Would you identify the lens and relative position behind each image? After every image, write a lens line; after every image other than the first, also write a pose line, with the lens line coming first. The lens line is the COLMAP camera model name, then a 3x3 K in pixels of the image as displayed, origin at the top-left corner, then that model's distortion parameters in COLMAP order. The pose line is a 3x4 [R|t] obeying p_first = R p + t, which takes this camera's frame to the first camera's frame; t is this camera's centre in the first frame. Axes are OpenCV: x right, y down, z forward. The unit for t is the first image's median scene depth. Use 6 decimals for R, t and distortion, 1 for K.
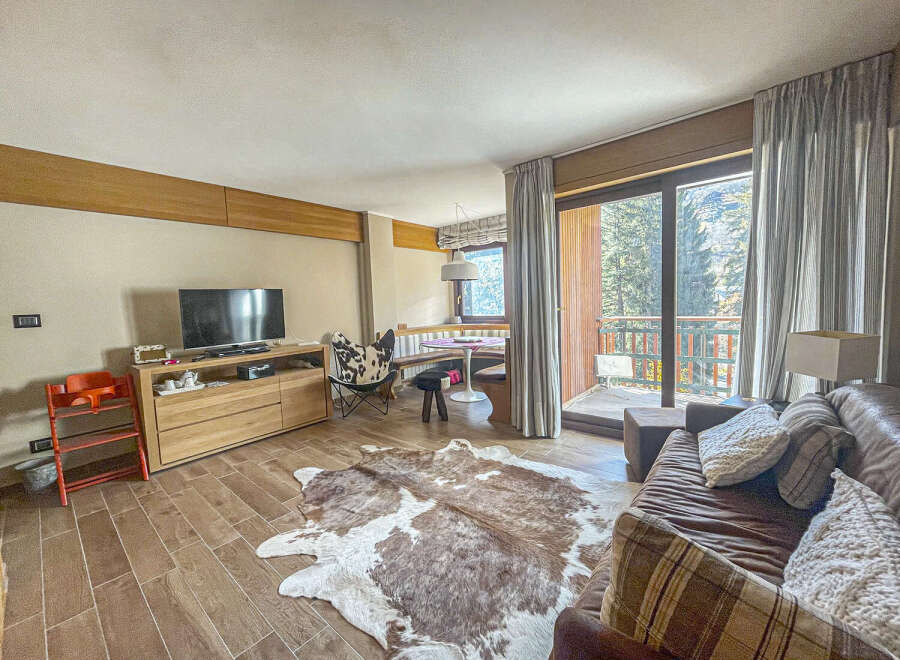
lens RADIAL K [[363.5, 0, 450.0], [0, 363.5, 330.0], [0, 0, 1]] dist [-0.003263, -0.000394]
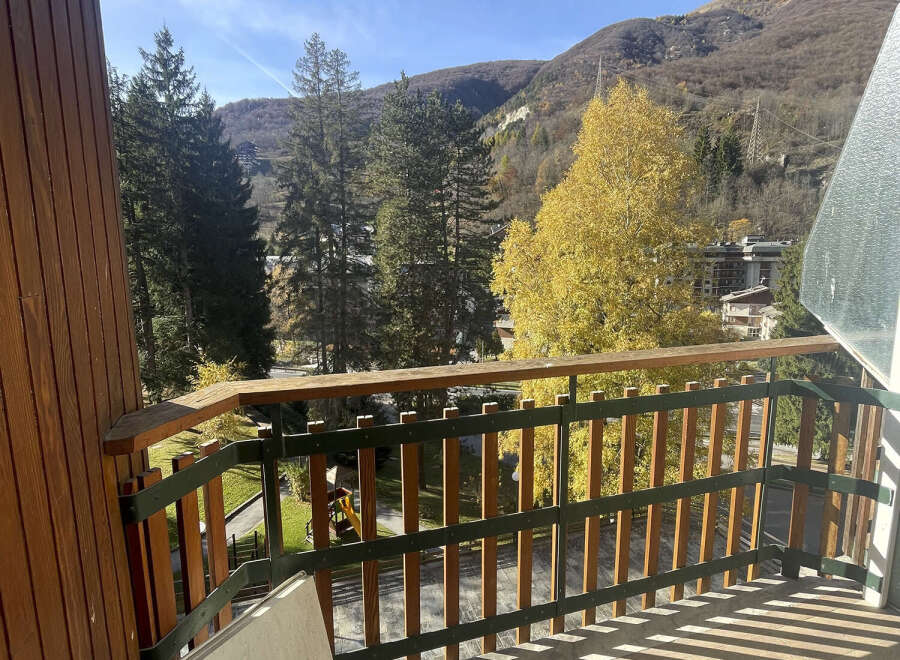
lens RADIAL K [[484.7, 0, 452.6], [0, 484.7, 333.1], [0, 0, 1]] dist [-0.002282, -0.001358]
pose [[0.531993, -0.090394, 0.841910, 0.264504], [0.051521, 0.995899, 0.074372, -0.062658], [-0.845180, 0.003811, 0.534468, 0.629051]]
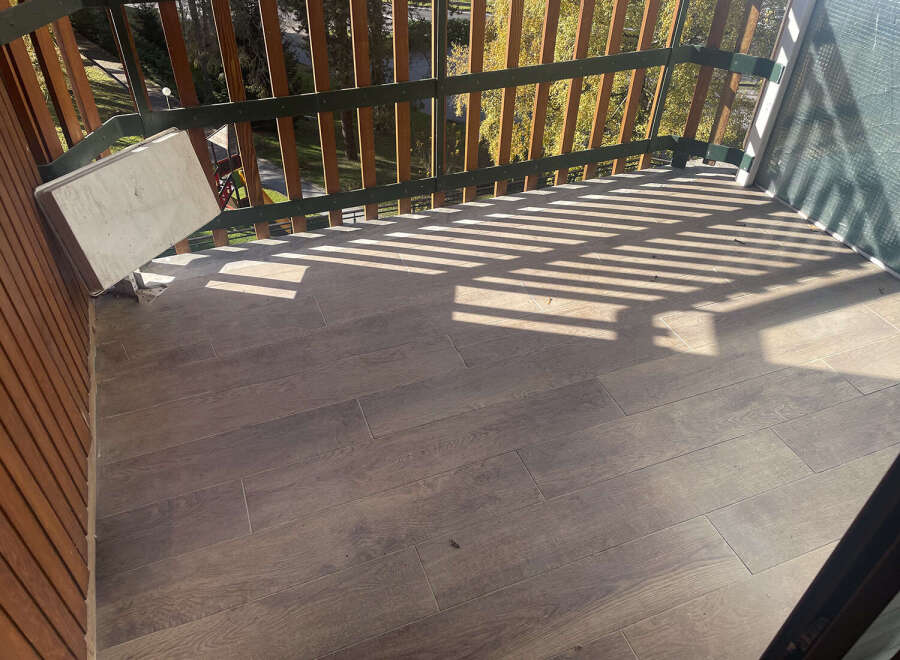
lens RADIAL K [[673.9, 0, 446.2], [0, 673.9, 327.4], [0, 0, 1]] dist [0.091088, -0.112851]
pose [[0.476107, -0.524899, 0.705552, 0.189136], [0.028649, 0.811154, 0.584130, -0.050560], [-0.878920, -0.257896, 0.401234, 0.540580]]
